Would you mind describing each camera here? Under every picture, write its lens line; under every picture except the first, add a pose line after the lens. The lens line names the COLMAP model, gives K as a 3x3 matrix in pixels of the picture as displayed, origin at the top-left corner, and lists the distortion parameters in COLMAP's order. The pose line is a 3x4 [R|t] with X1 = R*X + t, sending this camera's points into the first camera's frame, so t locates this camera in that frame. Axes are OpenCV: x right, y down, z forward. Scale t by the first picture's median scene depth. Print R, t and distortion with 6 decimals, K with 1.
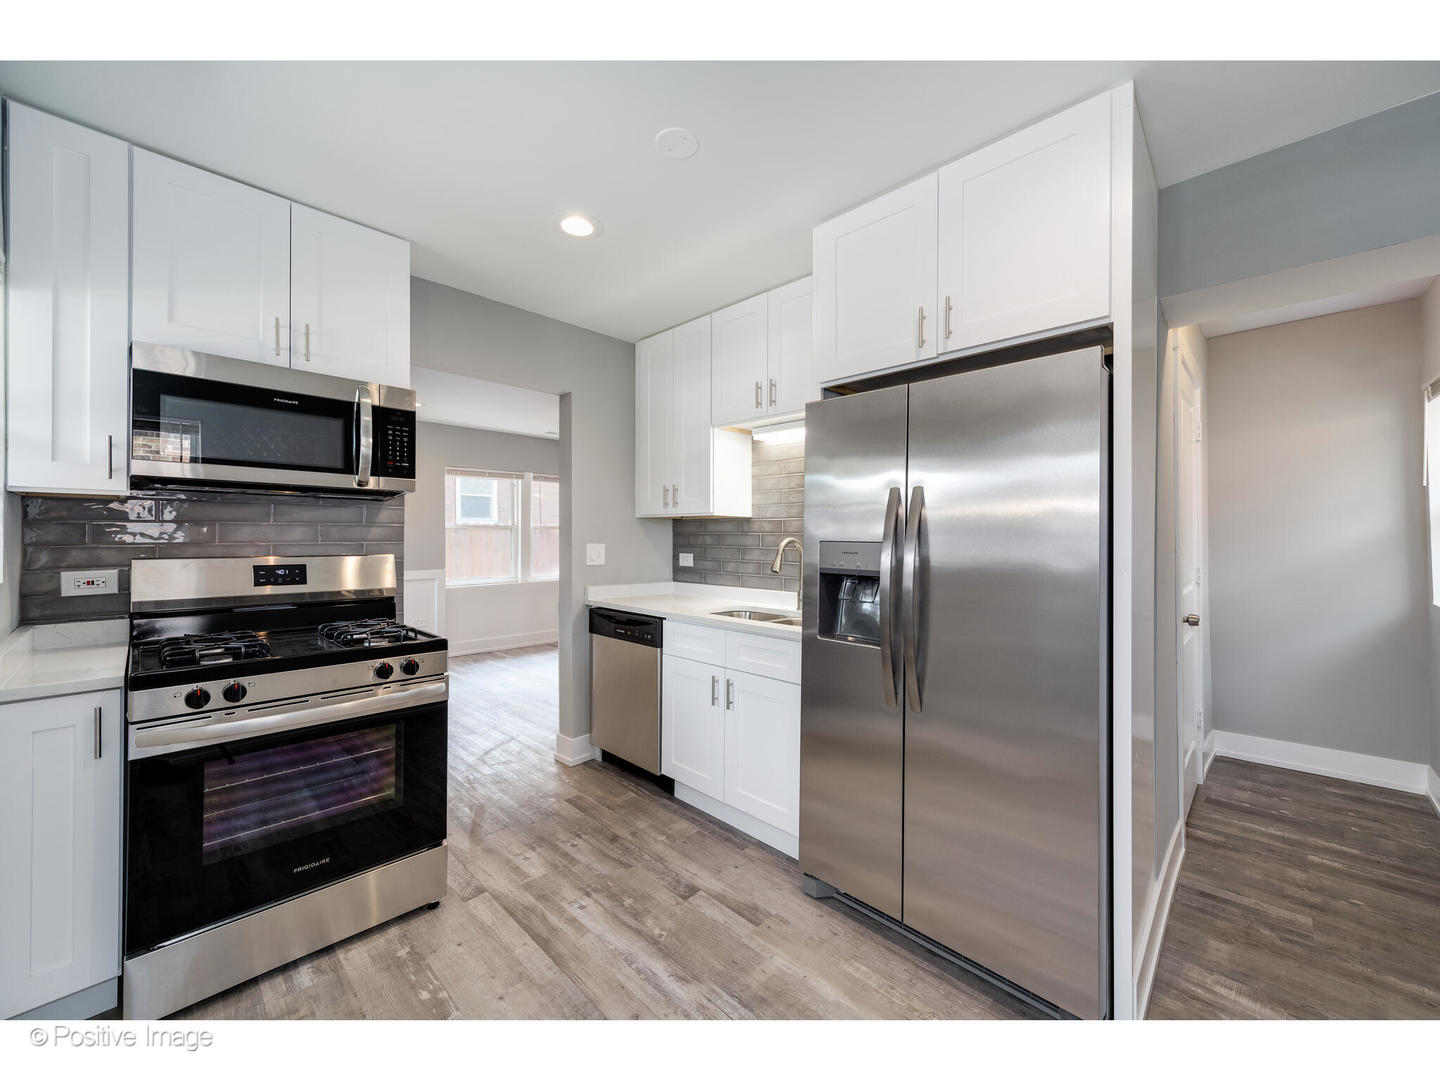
lens RADIAL K [[555.8, 0, 720.0], [0, 555.8, 540.0], [0, 0, 1]] dist [-0.000132, -0.000108]
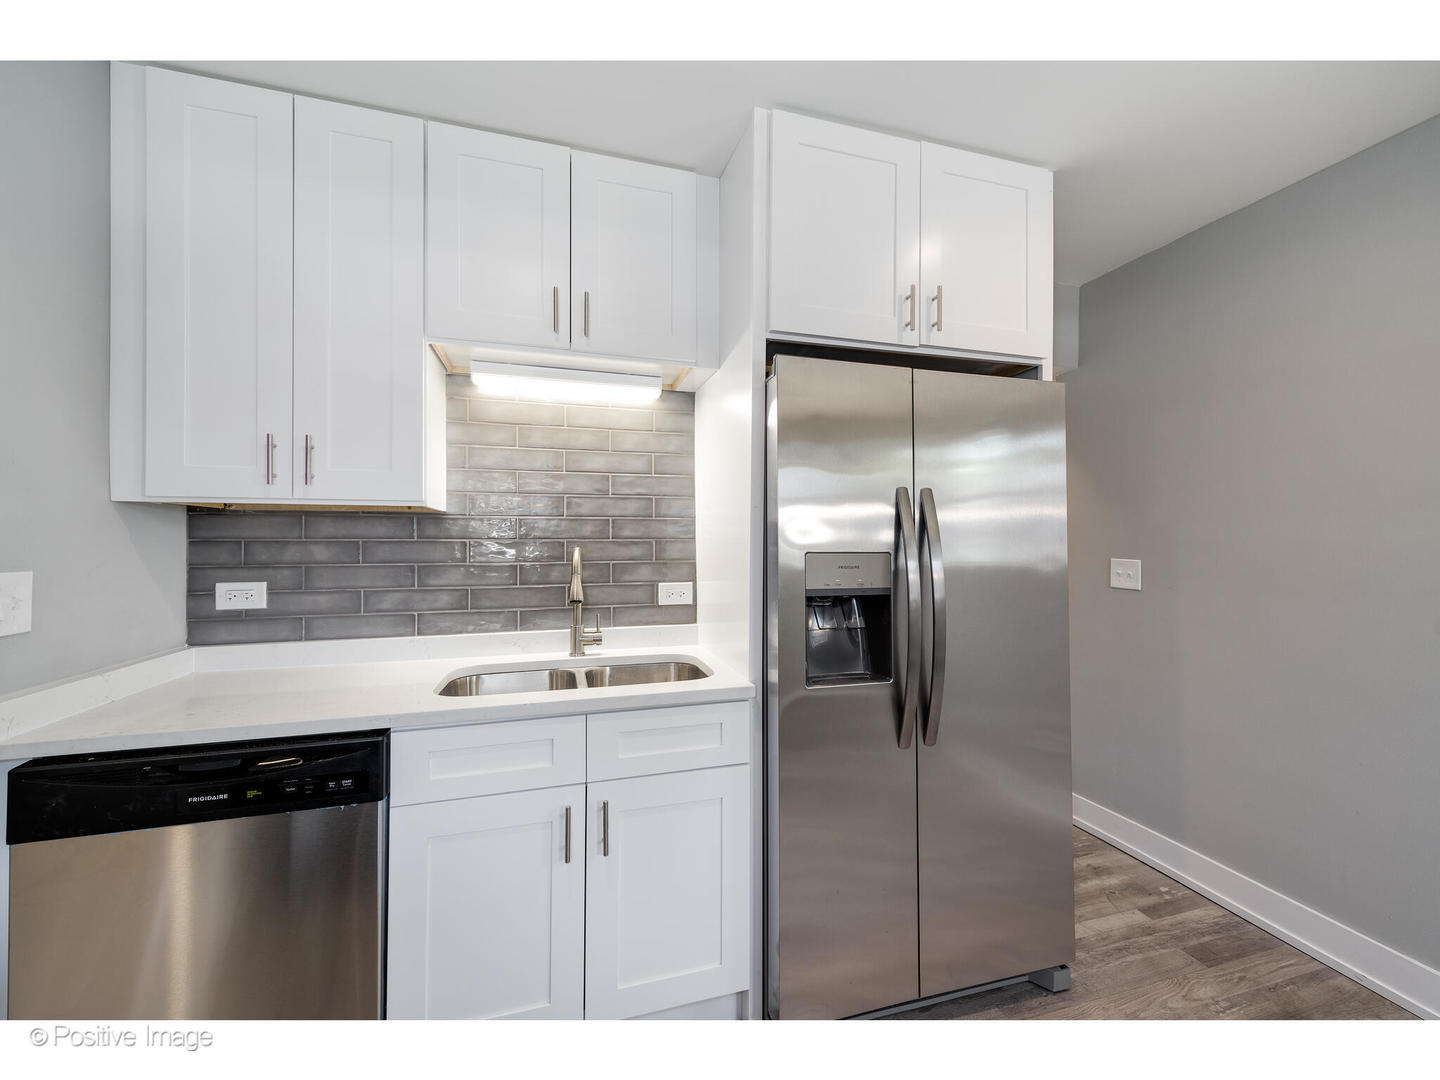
lens RADIAL K [[564.3, 0, 720.0], [0, 564.3, 540.0], [0, 0, 1]] dist [0.003397, 0.000110]
pose [[0.487582, -0.005765, 0.873058, -0.320677], [0.008238, 0.999964, 0.002002, -0.010739], [-0.873038, 0.006216, 0.487612, 0.465130]]
